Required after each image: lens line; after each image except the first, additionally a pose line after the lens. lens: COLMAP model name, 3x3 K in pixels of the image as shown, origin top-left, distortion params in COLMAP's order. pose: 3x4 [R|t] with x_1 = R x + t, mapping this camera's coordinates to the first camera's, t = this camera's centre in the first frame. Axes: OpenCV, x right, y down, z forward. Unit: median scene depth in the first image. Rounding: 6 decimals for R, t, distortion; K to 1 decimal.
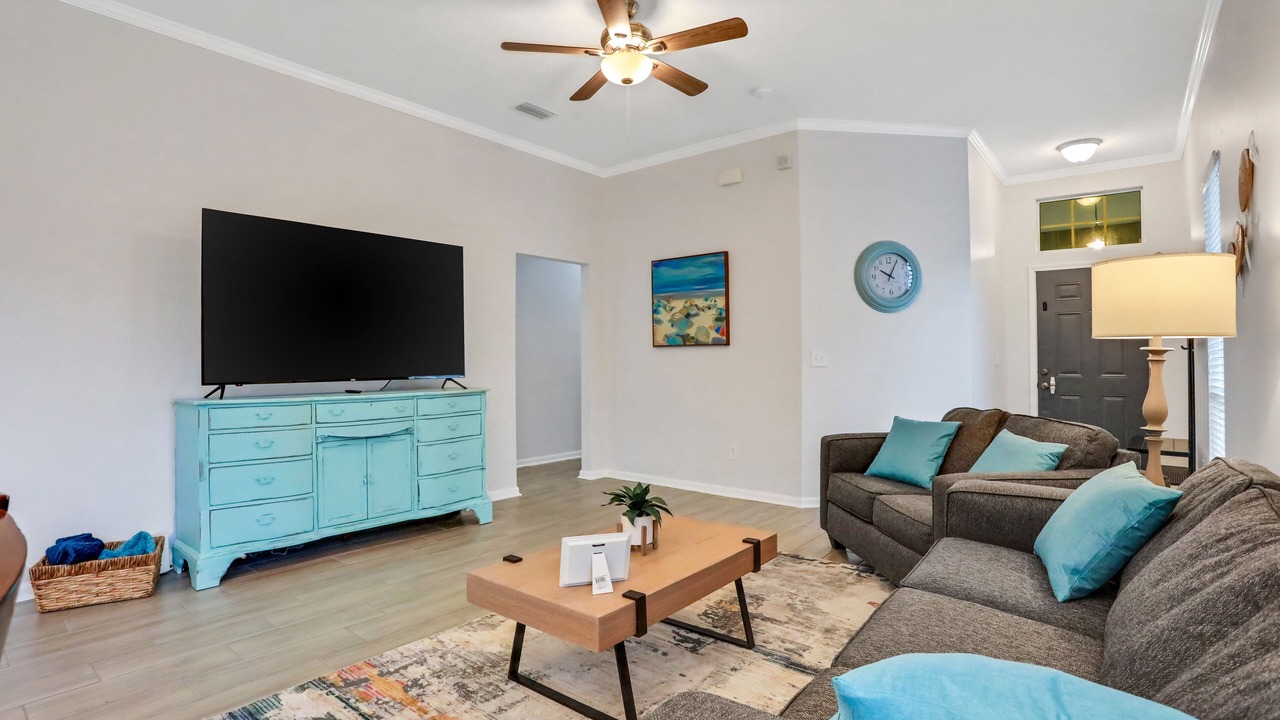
lens RADIAL K [[630.8, 0, 633.3], [0, 630.8, 366.4], [0, 0, 1]] dist [-0.076947, 0.039376]
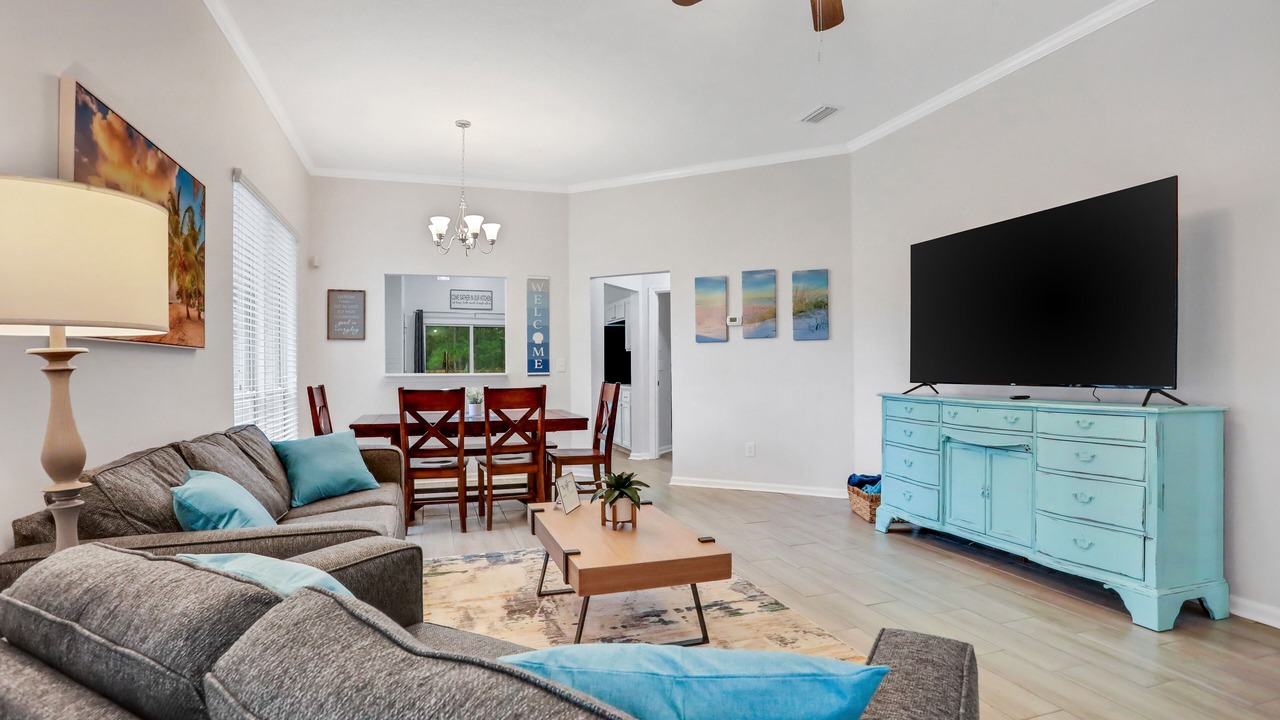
lens RADIAL K [[630.8, 0, 633.3], [0, 630.8, 366.4], [0, 0, 1]] dist [-0.076947, 0.039376]
pose [[-0.528081, 0.005349, -0.849177, 0.517766], [0.000105, 0.999981, 0.006233, -0.008288], [0.849194, 0.003203, -0.528071, 0.861494]]
